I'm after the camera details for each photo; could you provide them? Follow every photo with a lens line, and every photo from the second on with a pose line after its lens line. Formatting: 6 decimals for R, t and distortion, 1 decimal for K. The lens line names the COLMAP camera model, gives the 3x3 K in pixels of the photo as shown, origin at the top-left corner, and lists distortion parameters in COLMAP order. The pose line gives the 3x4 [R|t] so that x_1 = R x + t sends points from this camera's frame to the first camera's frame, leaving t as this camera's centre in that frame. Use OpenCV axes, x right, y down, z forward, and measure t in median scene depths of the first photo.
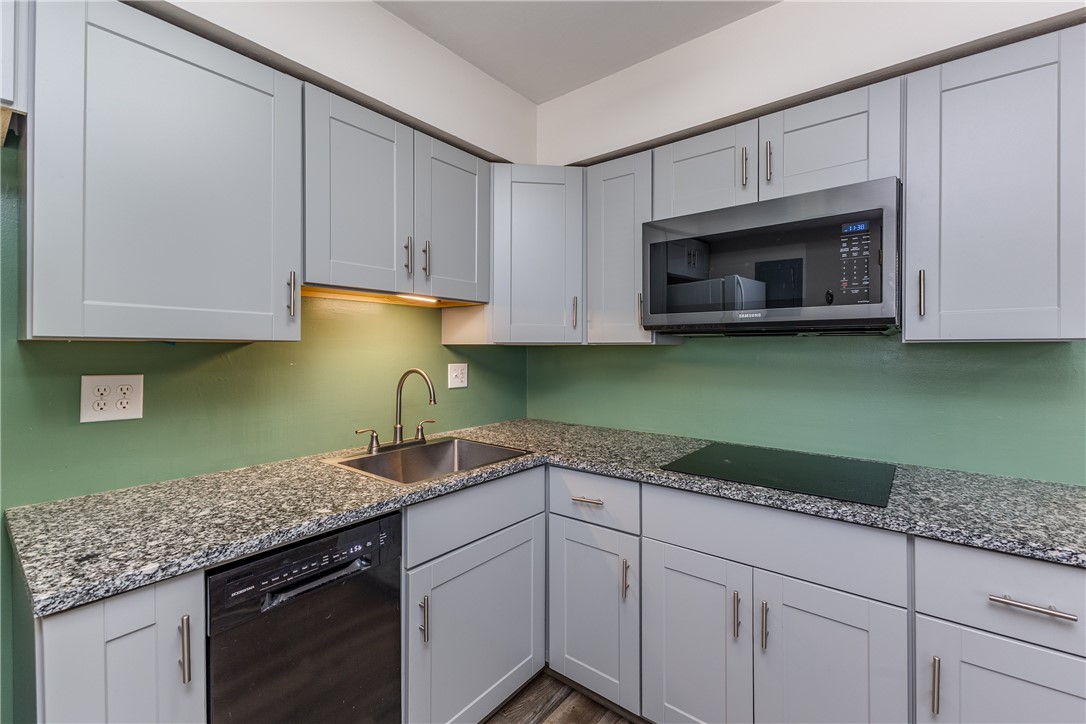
lens RADIAL K [[470.6, 0, 542.9], [0, 470.6, 346.2], [0, 0, 1]] dist [0.017762, -0.000046]
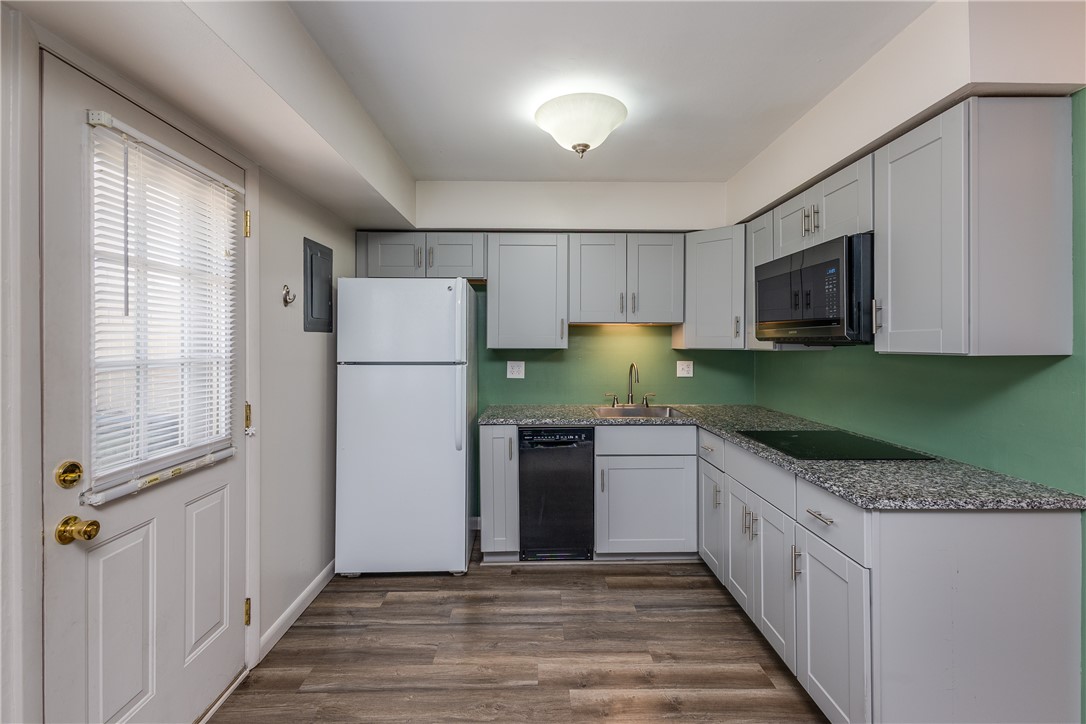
lens RADIAL K [[470.6, 0, 542.9], [0, 470.6, 346.2], [0, 0, 1]] dist [0.017762, -0.000046]
pose [[0.638721, 0.003729, -0.769429, 1.178031], [0.003302, 0.999966, 0.007587, -0.041050], [0.769431, -0.007386, 0.638687, -0.543667]]
